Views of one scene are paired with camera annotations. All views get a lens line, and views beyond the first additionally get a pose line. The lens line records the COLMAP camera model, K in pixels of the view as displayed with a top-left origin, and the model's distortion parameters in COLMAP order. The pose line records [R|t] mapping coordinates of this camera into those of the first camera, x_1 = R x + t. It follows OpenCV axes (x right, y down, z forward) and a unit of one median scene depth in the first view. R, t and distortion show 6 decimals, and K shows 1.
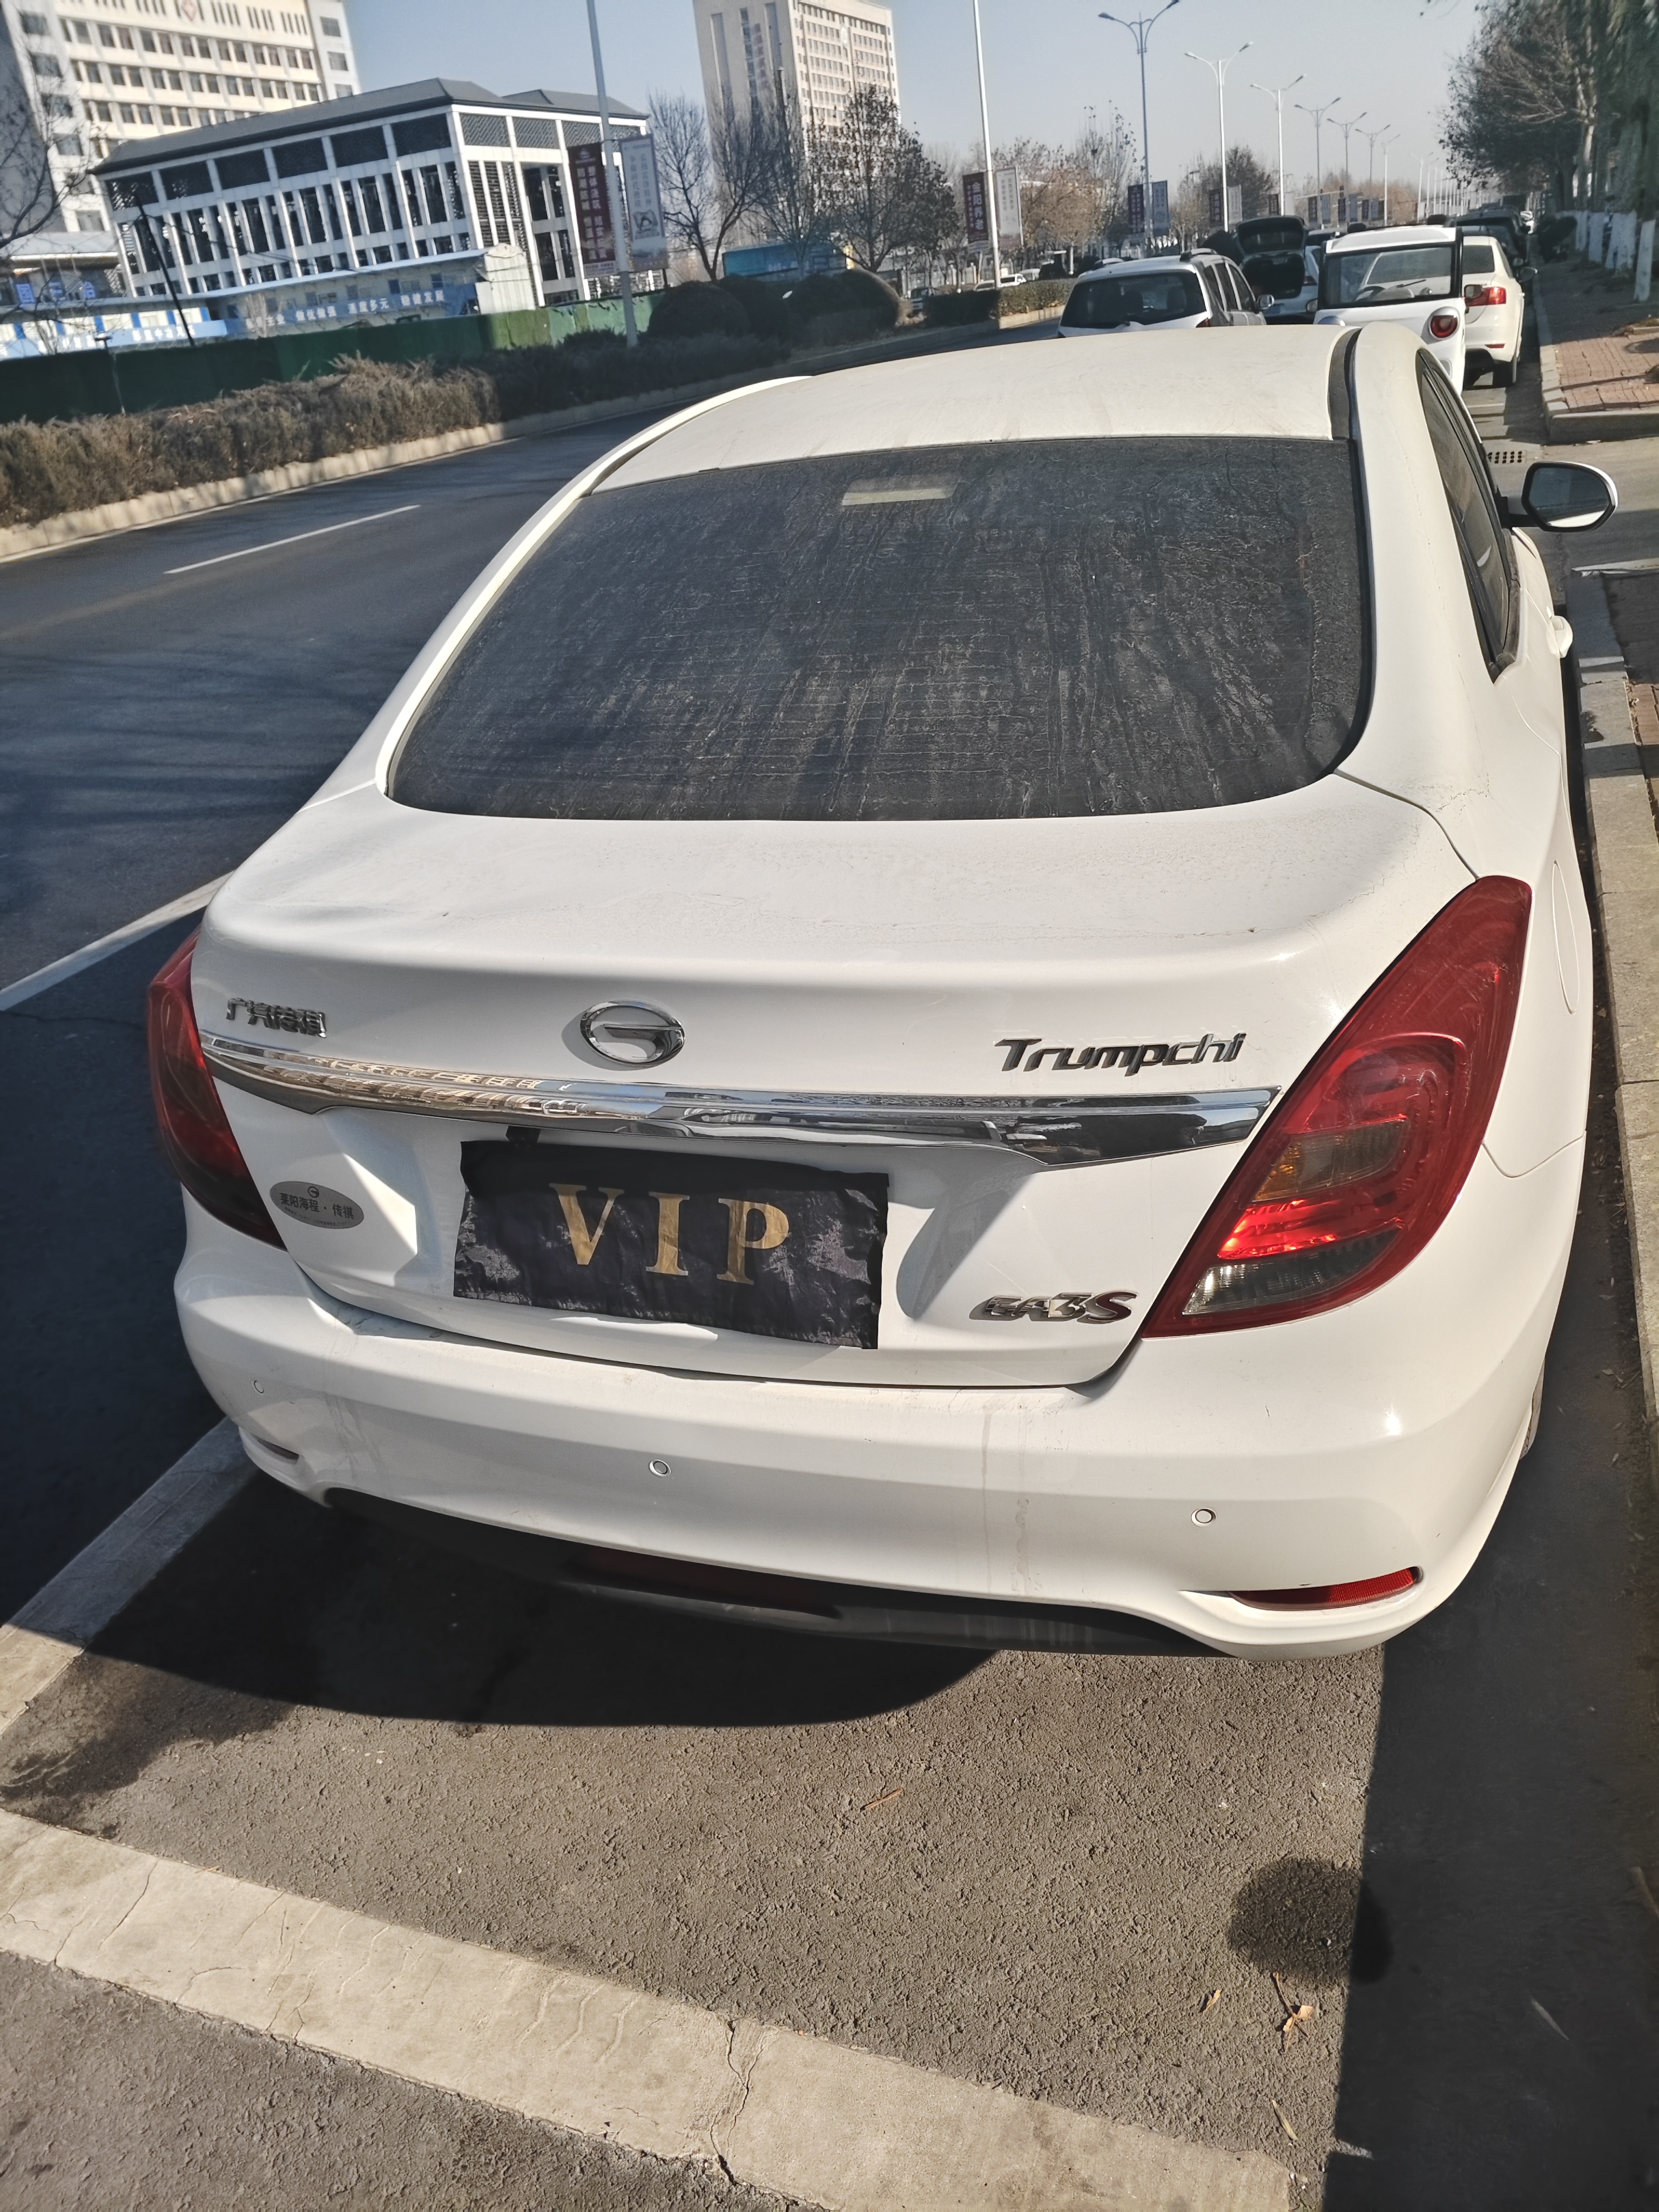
lens RADIAL K [[1694.5, 0, 821.5], [0, 1694.5, 1093.8], [0, 0, 1]] dist [0.022156, -0.042828]
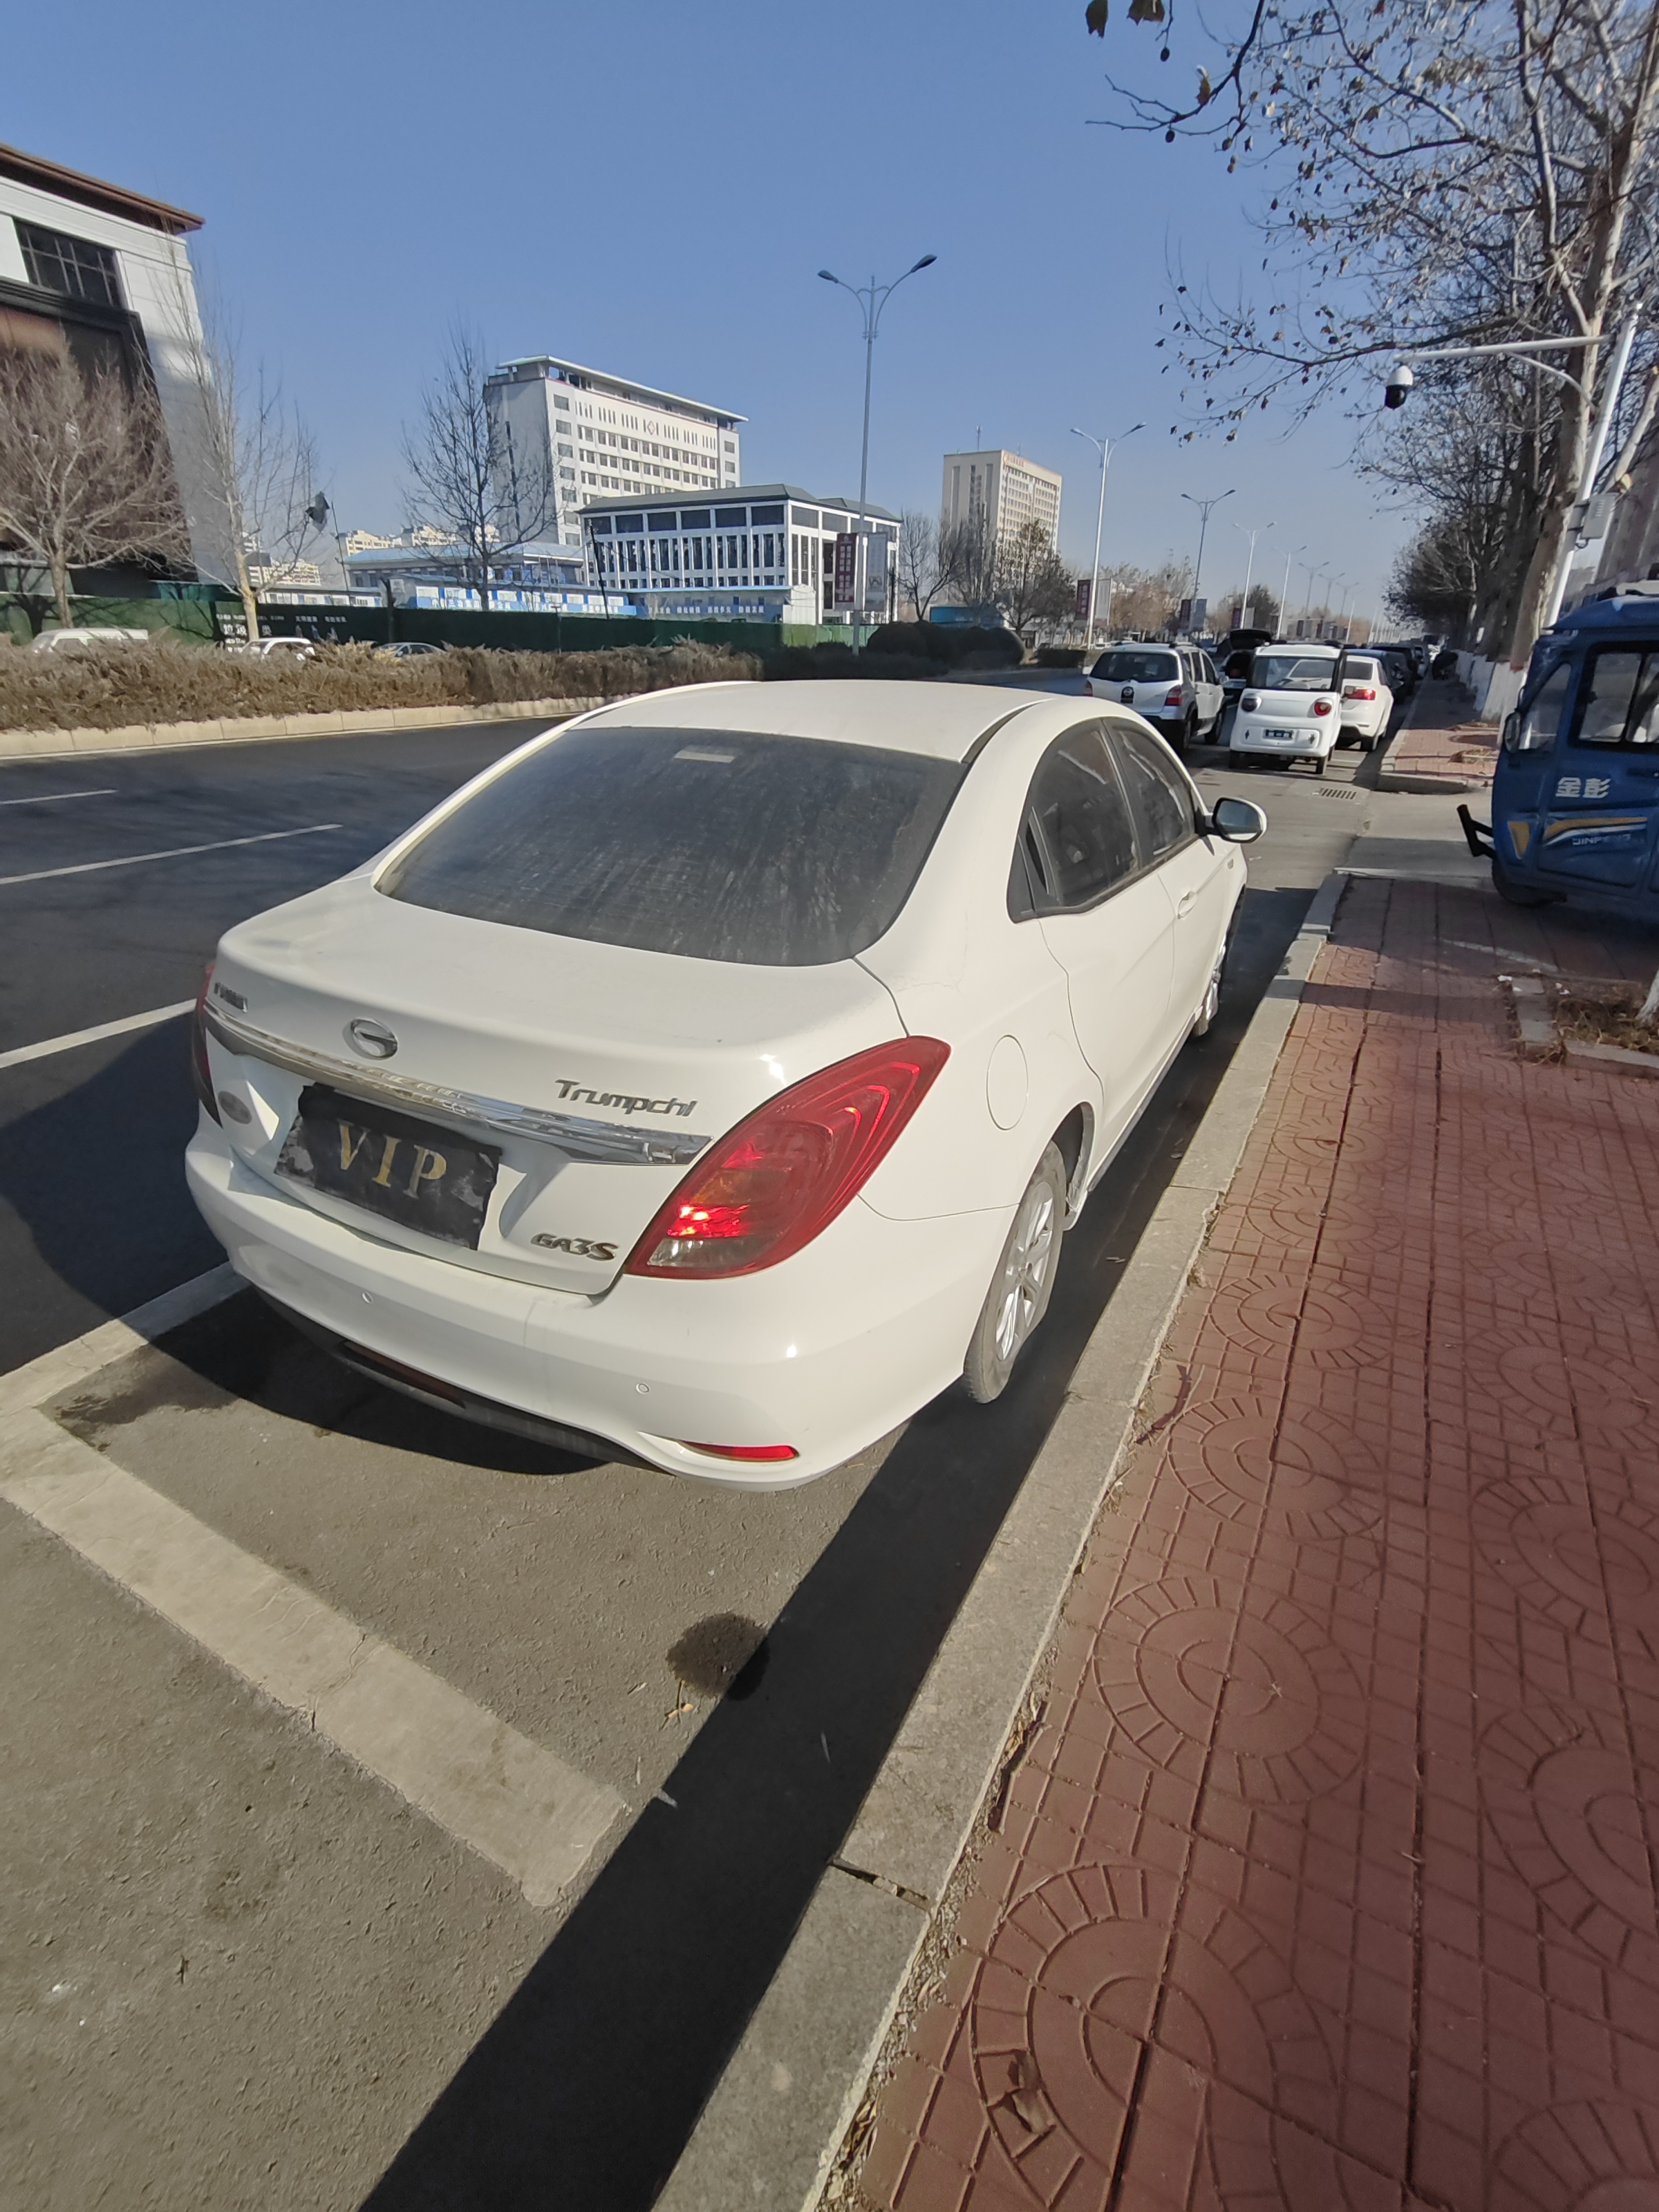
lens RADIAL K [[1030.6, 0, 822.8], [0, 1030.6, 1073.1], [0, 0, 1]] dist [0.001574, -0.001318]
pose [[0.980193, 0.173945, -0.094685, 0.185569], [-0.176844, 0.983968, -0.023078, -0.024749], [0.089152, 0.039365, 0.995240, 0.005961]]
